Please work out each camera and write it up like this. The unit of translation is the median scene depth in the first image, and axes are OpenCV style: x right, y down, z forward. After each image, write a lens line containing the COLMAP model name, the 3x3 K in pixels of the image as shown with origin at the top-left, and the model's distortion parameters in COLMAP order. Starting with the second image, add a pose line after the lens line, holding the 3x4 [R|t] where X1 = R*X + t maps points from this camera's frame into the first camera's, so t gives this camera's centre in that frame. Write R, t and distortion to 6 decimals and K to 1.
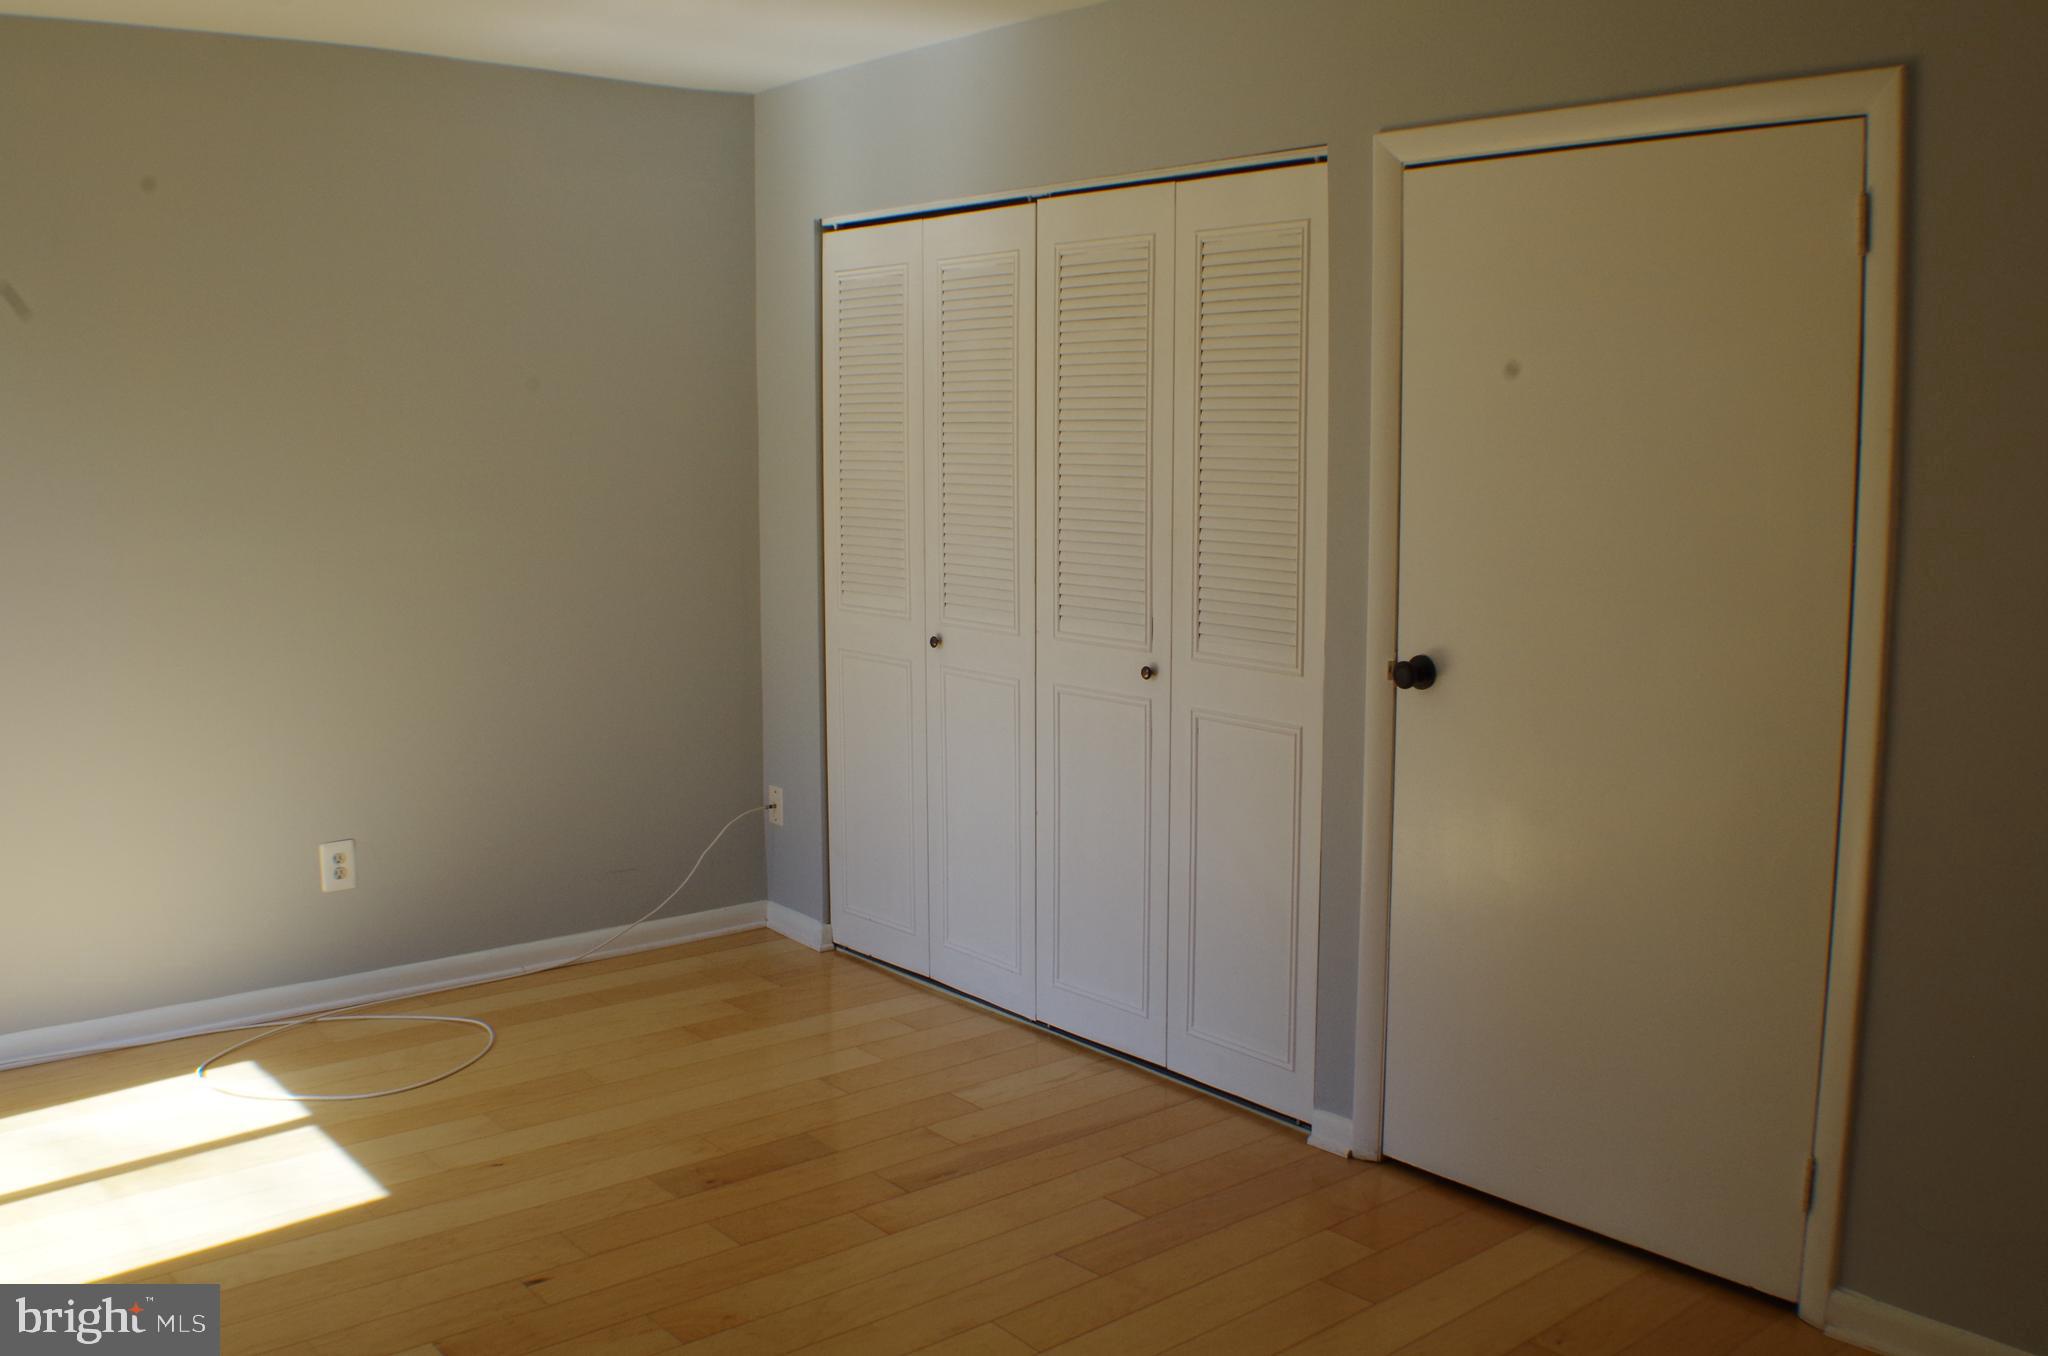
lens RADIAL K [[1794.0, 0, 1024.0], [0, 1794.0, 678.0], [0, 0, 1]] dist [-0.165221, 0.058930]
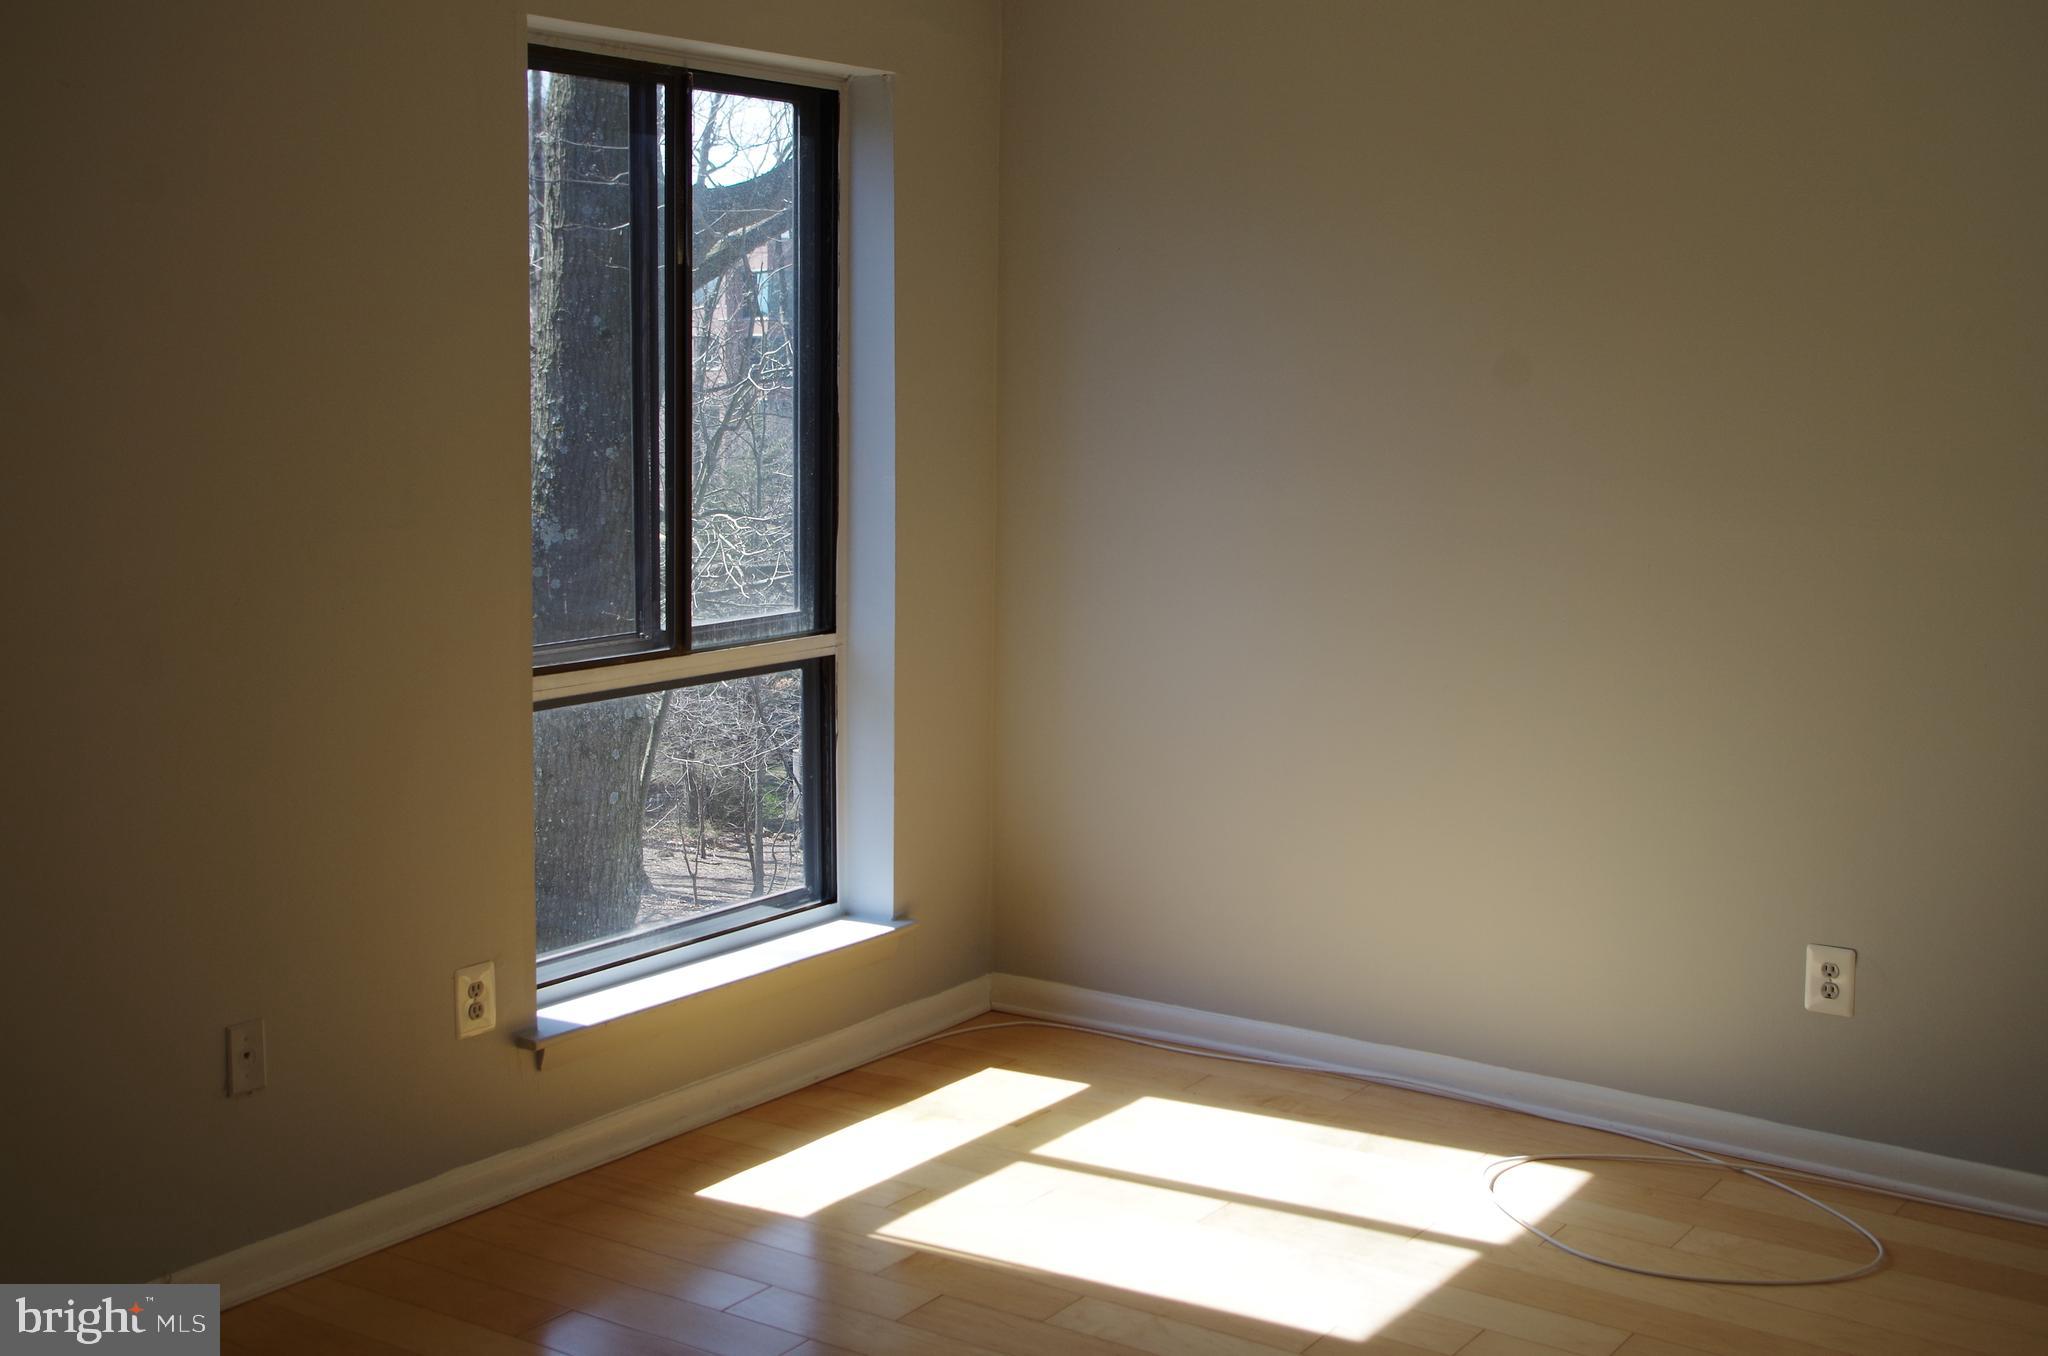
lens RADIAL K [[2381.8, 0, 1024.0], [0, 2381.8, 678.0], [0, 0, 1]] dist [-0.054389, 0.255740]
pose [[0.253293, 0.134508, -0.957993, 0.466569], [-0.141536, 0.984783, 0.100848, -0.070718], [0.956980, 0.110047, 0.268476, 0.410334]]
